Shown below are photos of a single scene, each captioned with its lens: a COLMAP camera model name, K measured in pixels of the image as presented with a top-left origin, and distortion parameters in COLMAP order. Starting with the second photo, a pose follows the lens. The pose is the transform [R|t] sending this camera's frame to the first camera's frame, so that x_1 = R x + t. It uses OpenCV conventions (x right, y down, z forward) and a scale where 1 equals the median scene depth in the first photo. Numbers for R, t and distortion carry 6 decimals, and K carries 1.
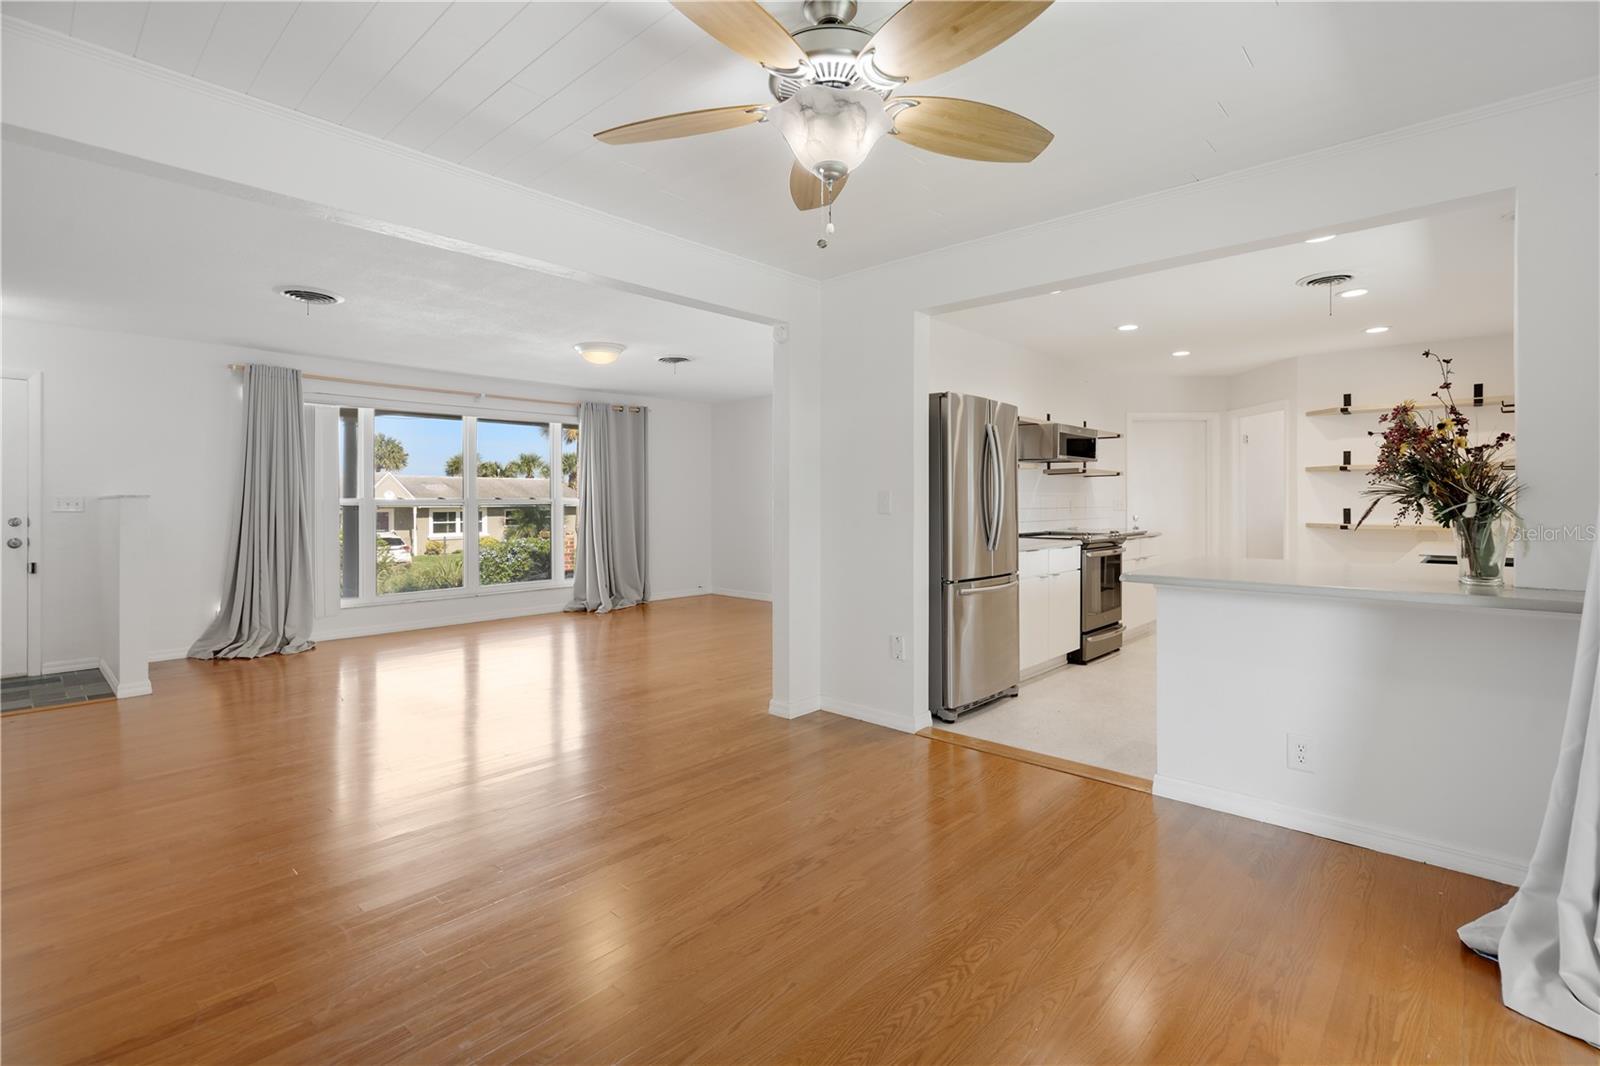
lens RADIAL K [[749.0, 0, 800.9], [0, 749.0, 495.7], [0, 0, 1]] dist [0.008799, 0.001104]
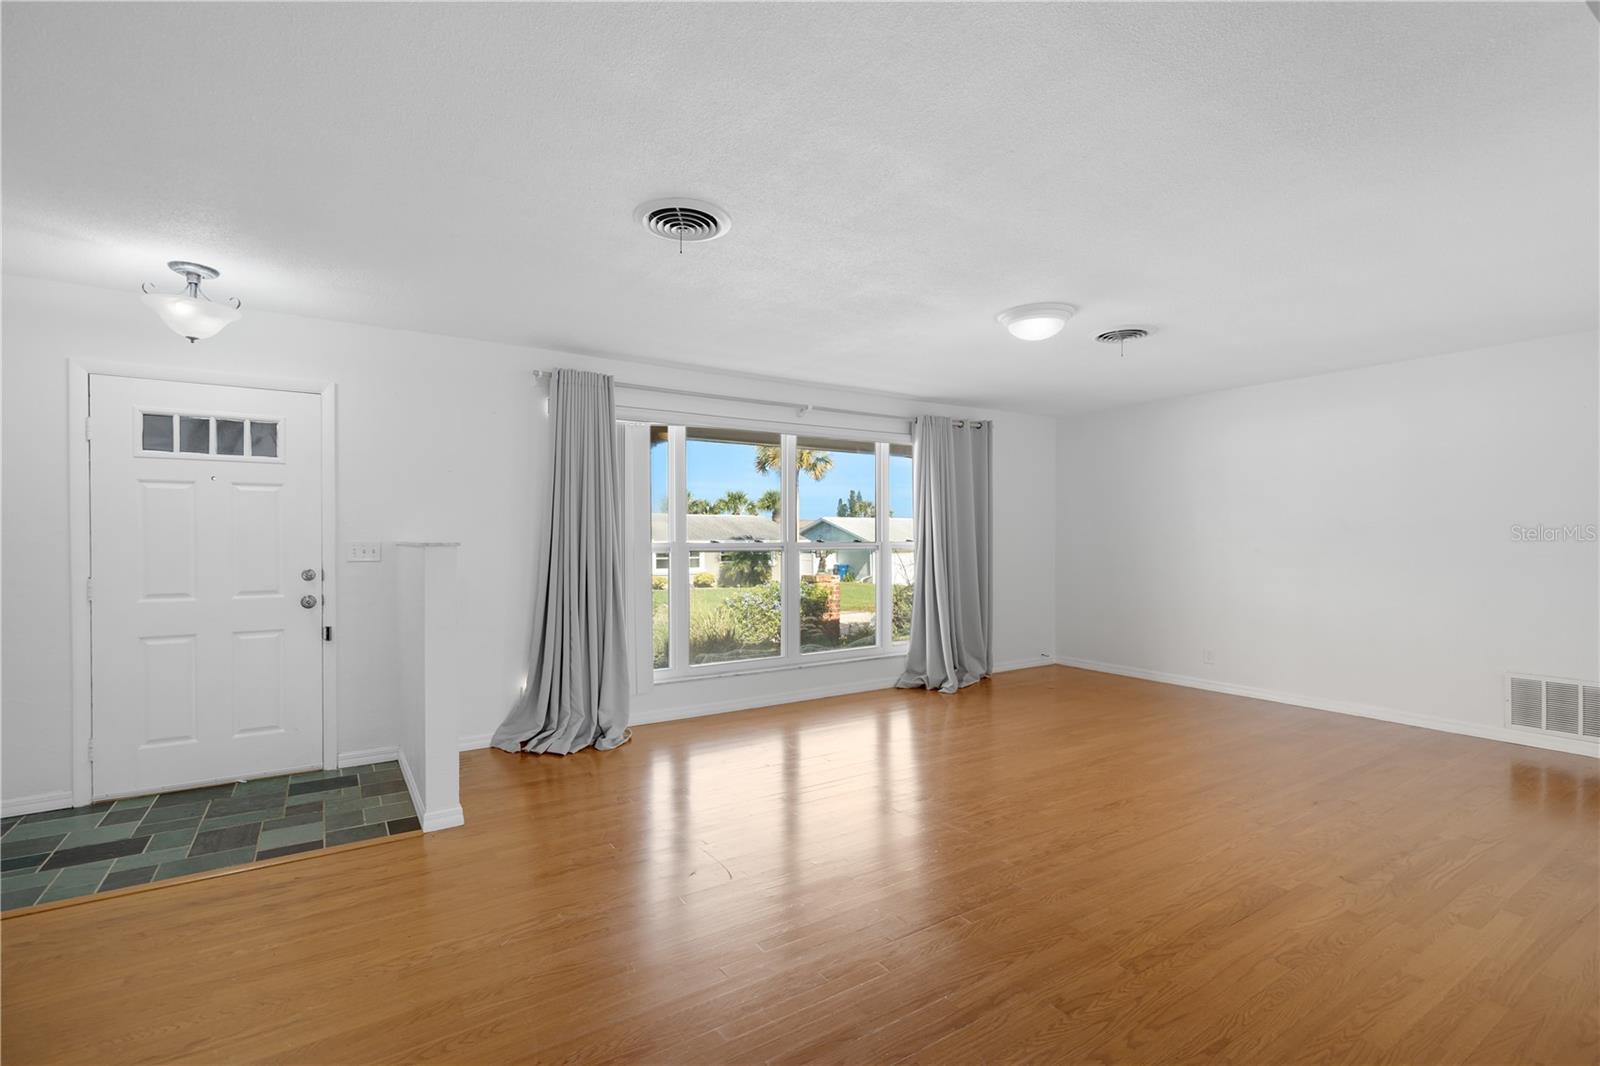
lens RADIAL K [[733.2, 0, 802.1], [0, 733.2, 534.8], [0, 0, 1]] dist [-0.001263, 0.001422]
pose [[0.973423, 0.001649, -0.229010, -0.297242], [-0.000597, 0.999989, 0.004664, -0.008152], [0.229015, -0.004403, 0.973413, 0.306067]]
